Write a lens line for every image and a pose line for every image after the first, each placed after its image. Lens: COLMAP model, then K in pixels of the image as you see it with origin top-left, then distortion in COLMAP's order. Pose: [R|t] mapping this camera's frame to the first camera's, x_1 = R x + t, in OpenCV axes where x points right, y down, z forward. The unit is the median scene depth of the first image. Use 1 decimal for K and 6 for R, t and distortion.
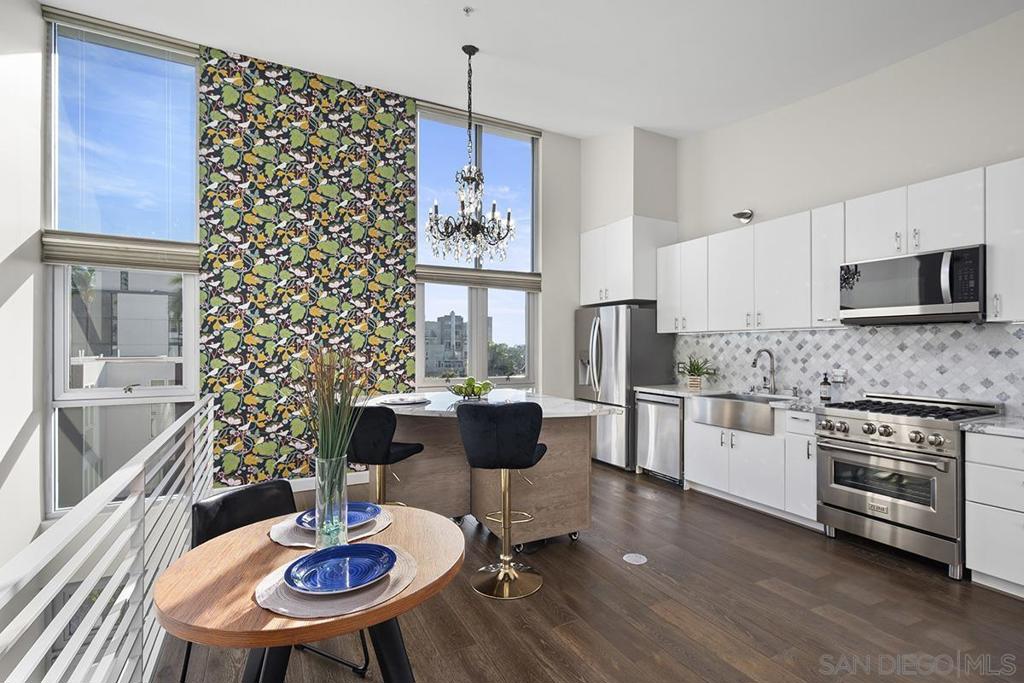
lens RADIAL K [[475.3, 0, 513.1], [0, 475.3, 347.1], [0, 0, 1]] dist [0.000710, -0.000170]
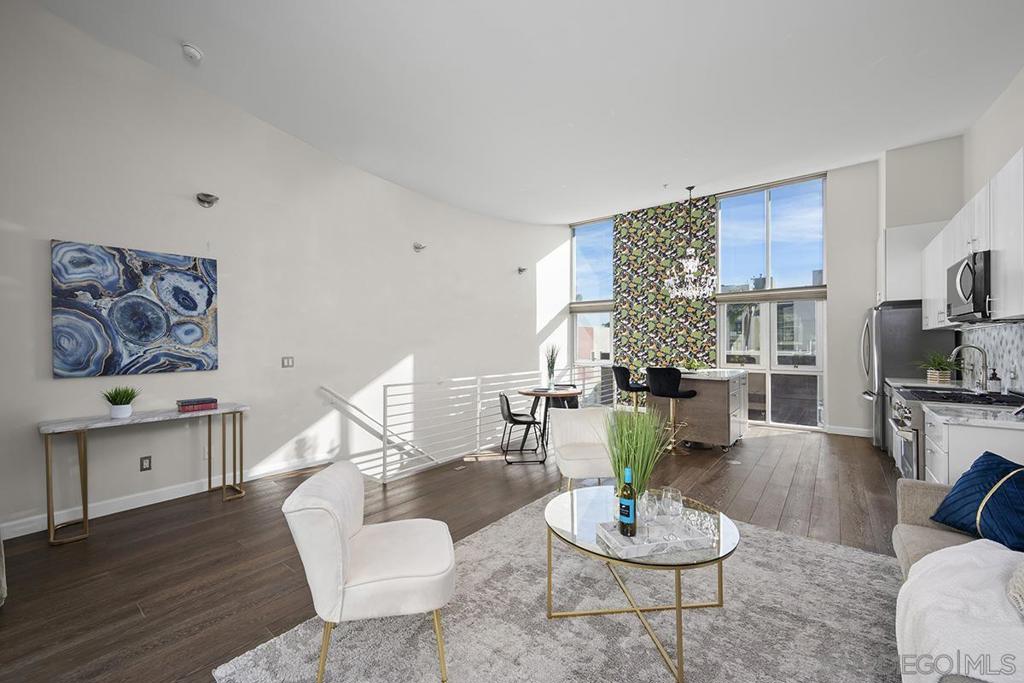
lens RADIAL K [[408.6, 0, 511.3], [0, 408.6, 341.6], [0, 0, 1]] dist [0.003390, 0.000256]
pose [[0.407739, -0.005158, -0.913084, 0.943887], [0.000729, 0.999986, -0.005323, 0.001074], [0.913098, 0.001505, 0.407737, -0.275963]]
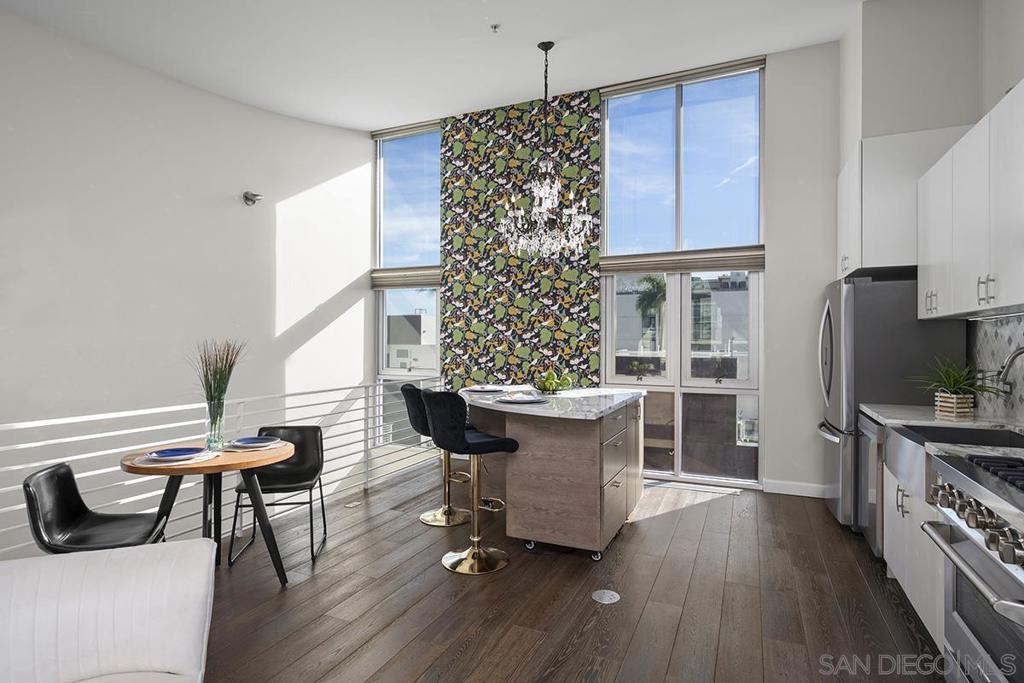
lens RADIAL K [[531.7, 0, 510.4], [0, 531.7, 341.5], [0, 0, 1]] dist [0.002656, 0.000331]
pose [[0.617240, 0.000944, -0.786774, 0.633098], [-0.002525, 0.999997, -0.000780, 0.000667], [0.786771, 0.002468, 0.617240, 0.211125]]
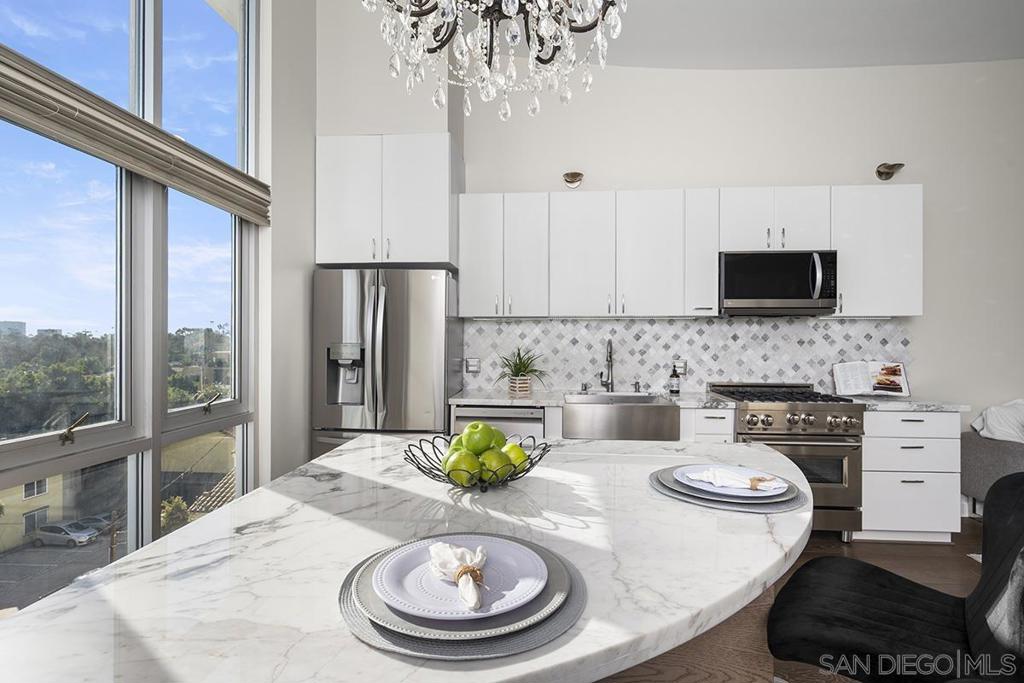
lens RADIAL K [[498.1, 0, 512.4], [0, 498.1, 340.9], [0, 0, 1]] dist [0.005413, 0.000502]
pose [[0.529134, -0.004488, 0.848526, -0.326326], [-0.001063, 0.999982, 0.005952, 0.001243], [-0.848538, -0.004052, 0.529120, 0.678644]]
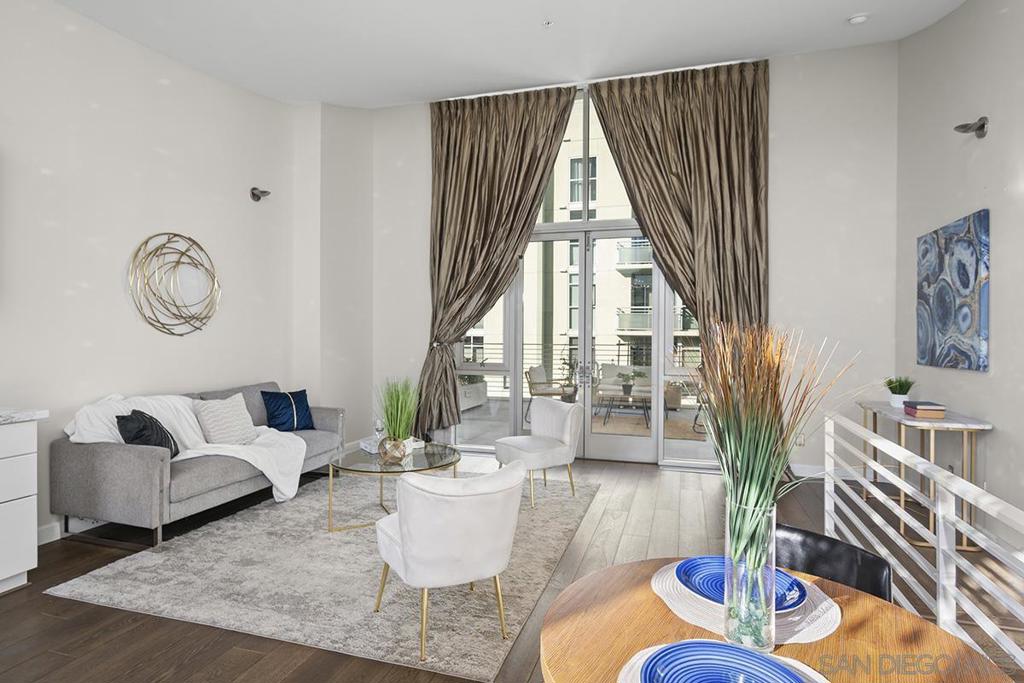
lens RADIAL K [[557.7, 0, 514.0], [0, 557.7, 334.3], [0, 0, 1]] dist [-0.003884, 0.000638]
pose [[-0.712368, -0.006012, 0.701780, -0.221804], [-0.004731, 0.999982, 0.003764, 0.002484], [-0.701790, -0.000639, -0.712384, 0.577403]]
